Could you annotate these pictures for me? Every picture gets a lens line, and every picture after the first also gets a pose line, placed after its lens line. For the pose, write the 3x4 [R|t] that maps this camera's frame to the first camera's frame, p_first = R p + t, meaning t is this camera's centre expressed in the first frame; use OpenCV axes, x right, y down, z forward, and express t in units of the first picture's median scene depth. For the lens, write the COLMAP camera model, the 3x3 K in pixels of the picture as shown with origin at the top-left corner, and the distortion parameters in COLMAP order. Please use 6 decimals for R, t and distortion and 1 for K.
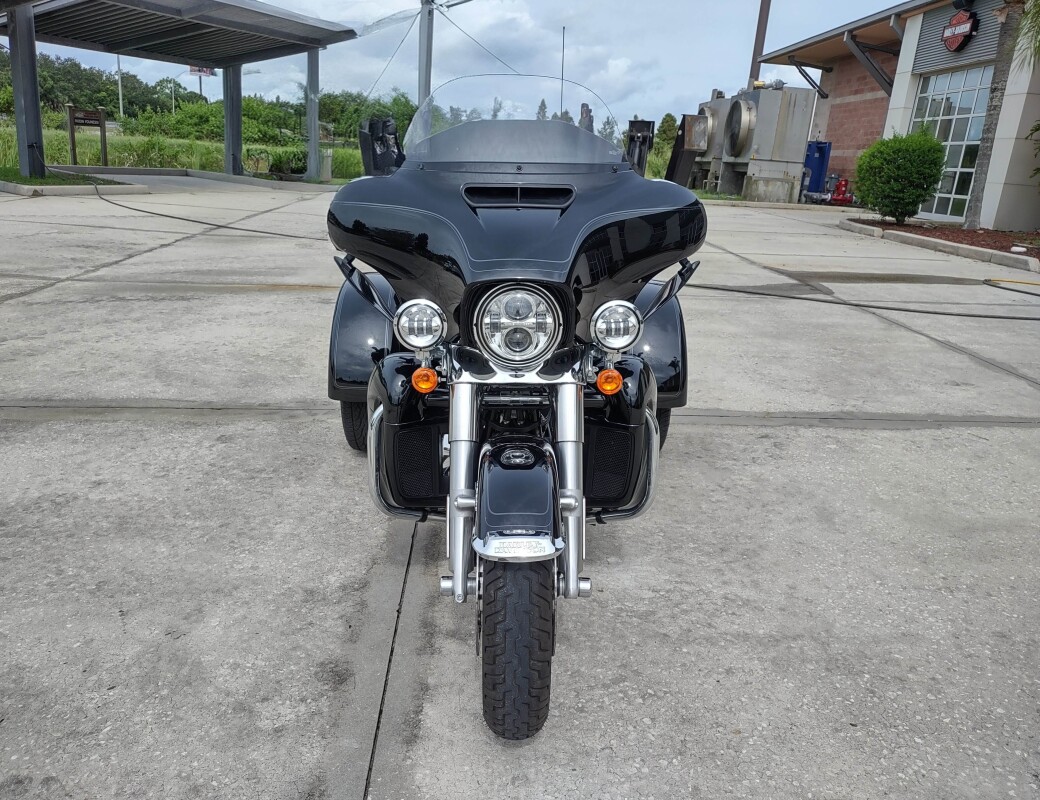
lens RADIAL K [[801.9, 0, 505.0], [0, 801.9, 395.4], [0, 0, 1]] dist [0.072783, -0.088297]
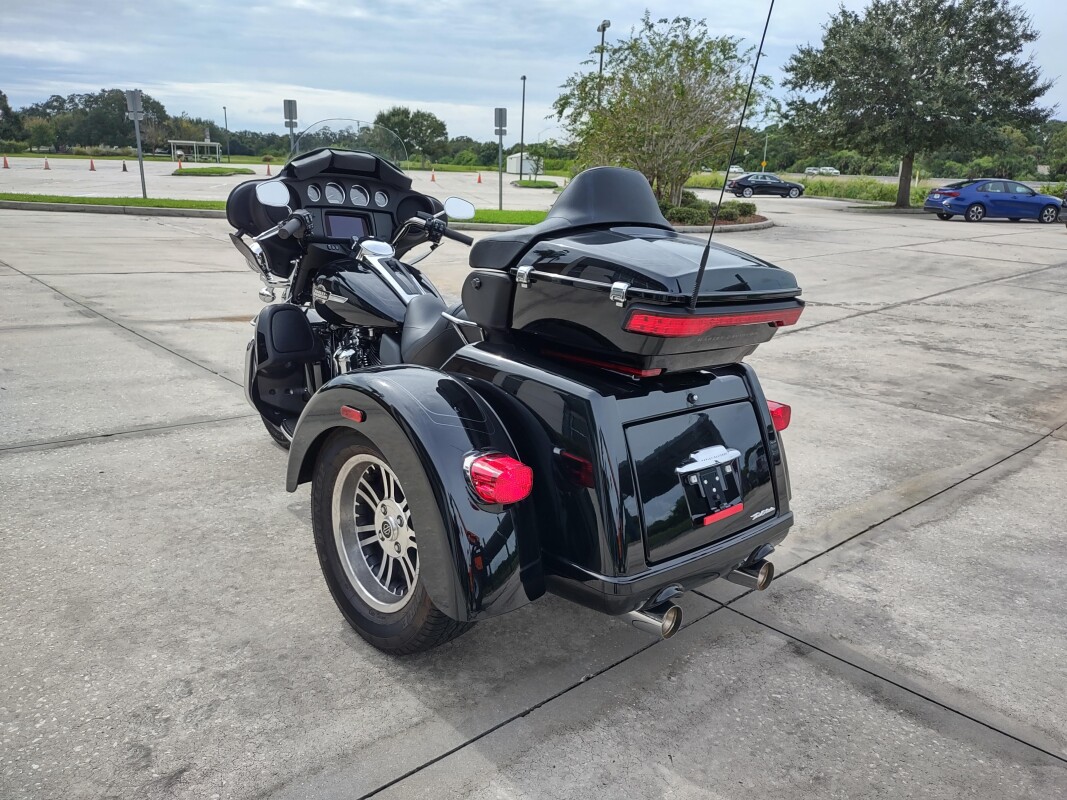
lens RADIAL K [[808.0, 0, 543.4], [0, 808.0, 388.8], [0, 0, 1]] dist [0.011278, -0.003976]
pose [[-0.727677, 0.082379, -0.680956, 0.674253], [-0.281621, 0.869346, 0.406113, -0.534096], [0.625441, 0.487290, -0.609403, 1.902839]]
